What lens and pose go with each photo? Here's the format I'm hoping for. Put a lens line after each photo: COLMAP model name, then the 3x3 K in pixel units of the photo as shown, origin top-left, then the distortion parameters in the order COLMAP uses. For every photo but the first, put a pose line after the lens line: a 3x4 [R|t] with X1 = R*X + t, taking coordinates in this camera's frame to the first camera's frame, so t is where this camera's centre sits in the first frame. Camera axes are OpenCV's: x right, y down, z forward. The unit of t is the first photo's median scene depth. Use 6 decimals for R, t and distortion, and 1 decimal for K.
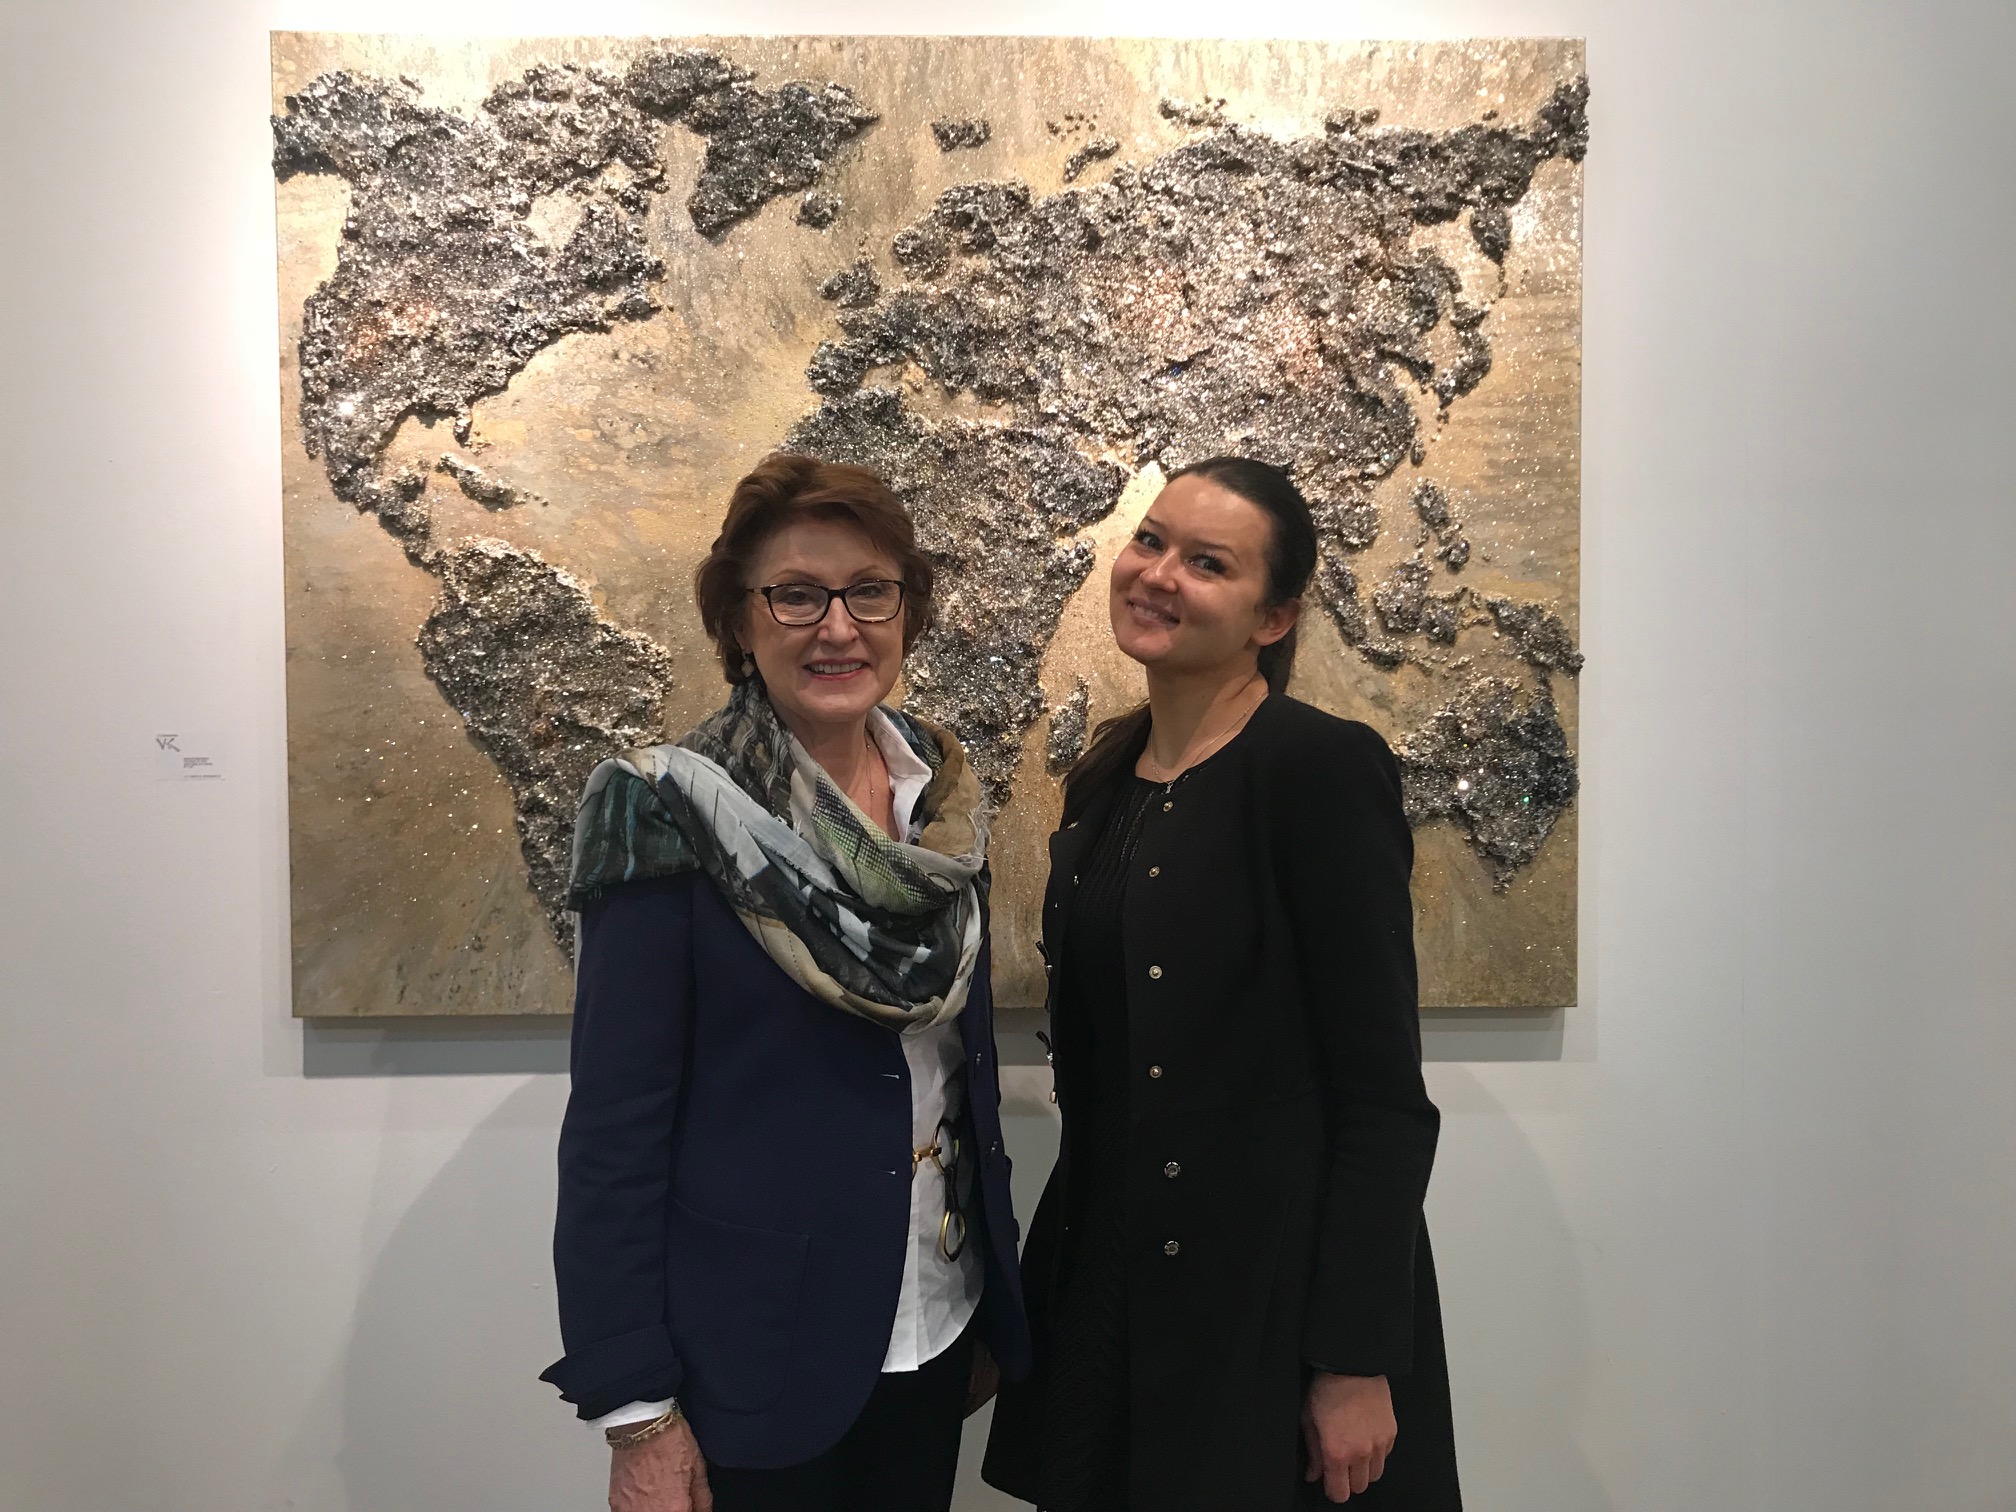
lens RADIAL K [[1675.4, 0, 1005.9], [0, 1675.4, 743.7], [0, 0, 1]] dist [0.041840, -0.044480]
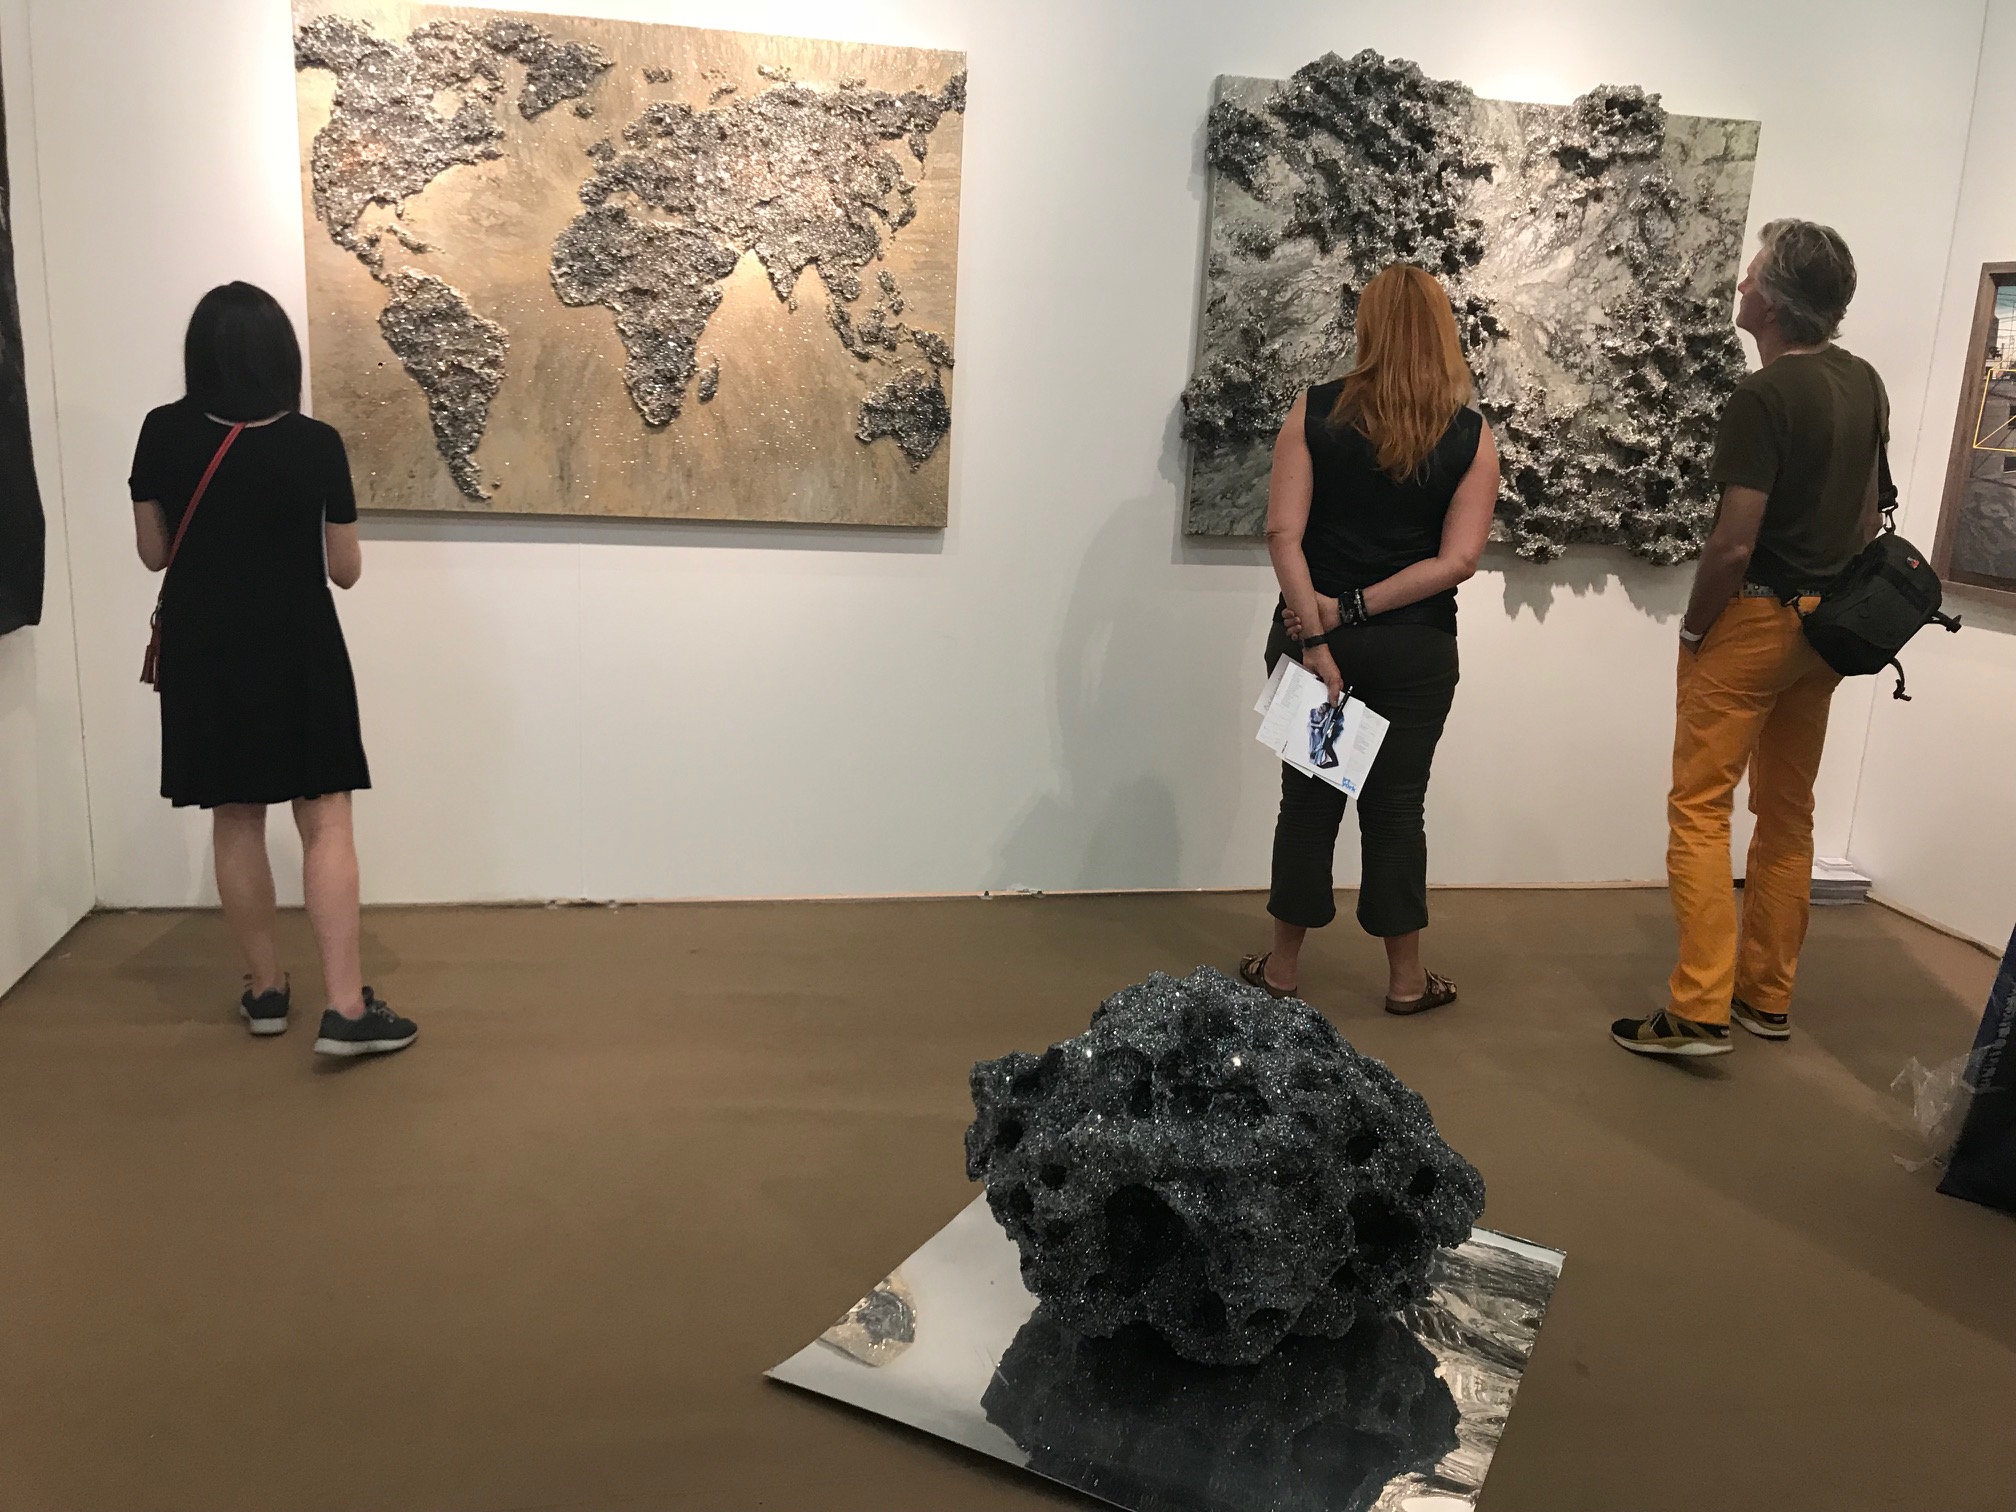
lens RADIAL K [[1675.4, 0, 999.4], [0, 1675.4, 740.4], [0, 0, 1]] dist [0.041840, -0.044480]
pose [[0.982180, 0.011003, 0.187619, 0.005392], [-0.047805, 0.980077, 0.192780, 0.008053], [-0.181760, -0.198314, 0.963138, -1.162442]]
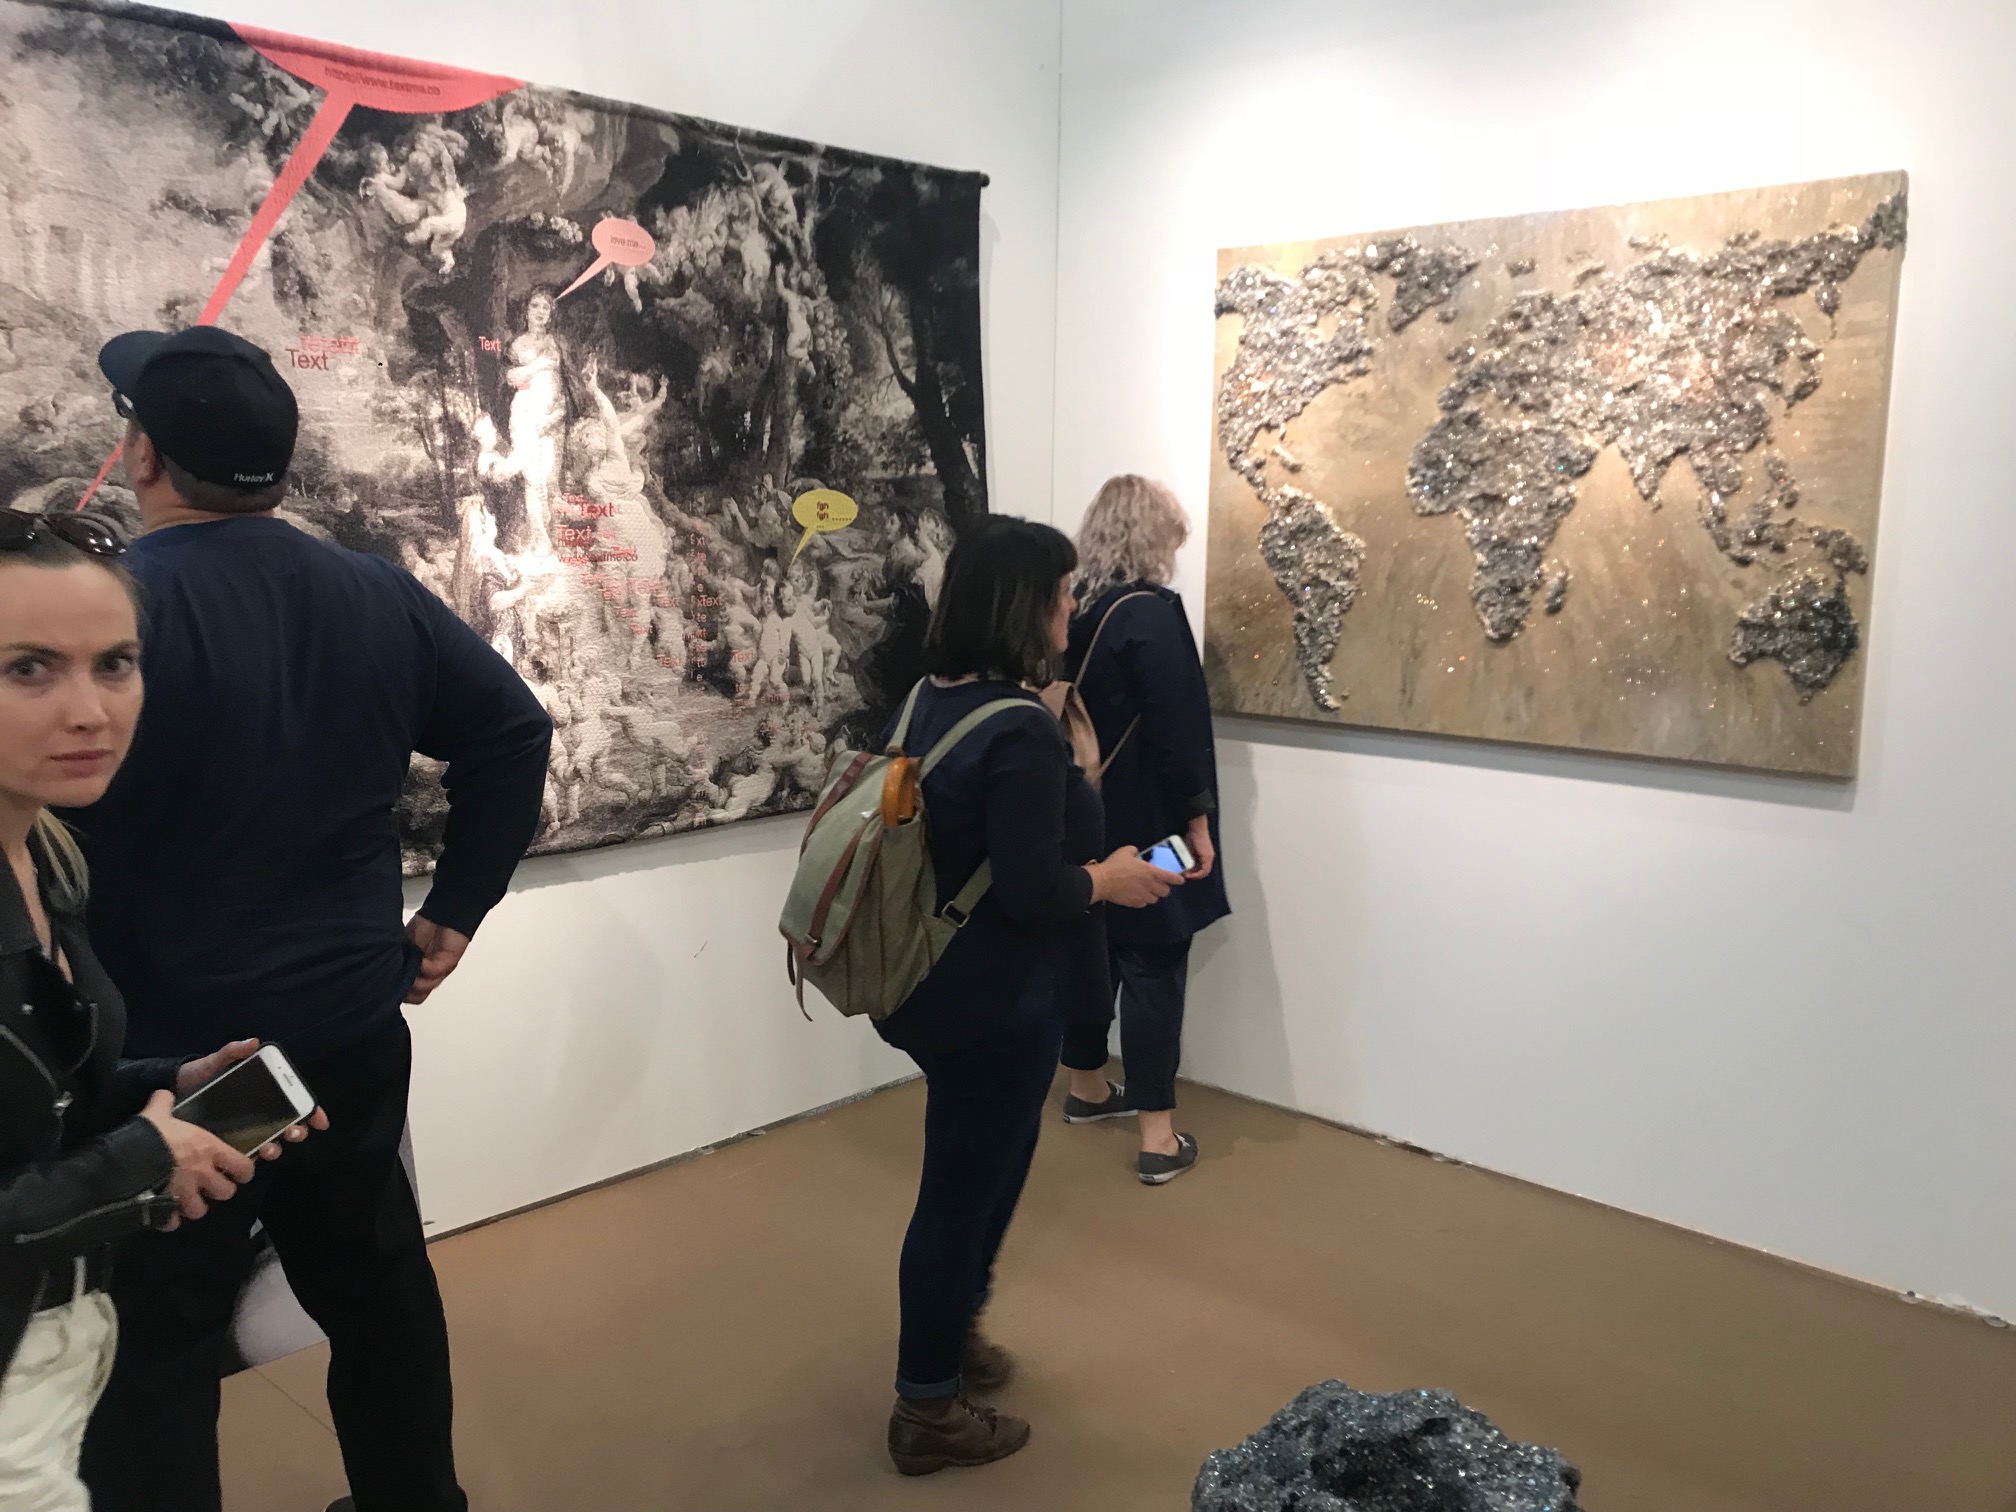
lens RADIAL K [[1675.4, 0, 986.8], [0, 1675.4, 733.4], [0, 0, 1]] dist [0.041840, -0.044480]
pose [[0.728510, 0.104859, -0.676962, 0.851641], [-0.038982, 0.992960, 0.111856, -0.037609], [0.683925, -0.055099, 0.727468, -0.775104]]
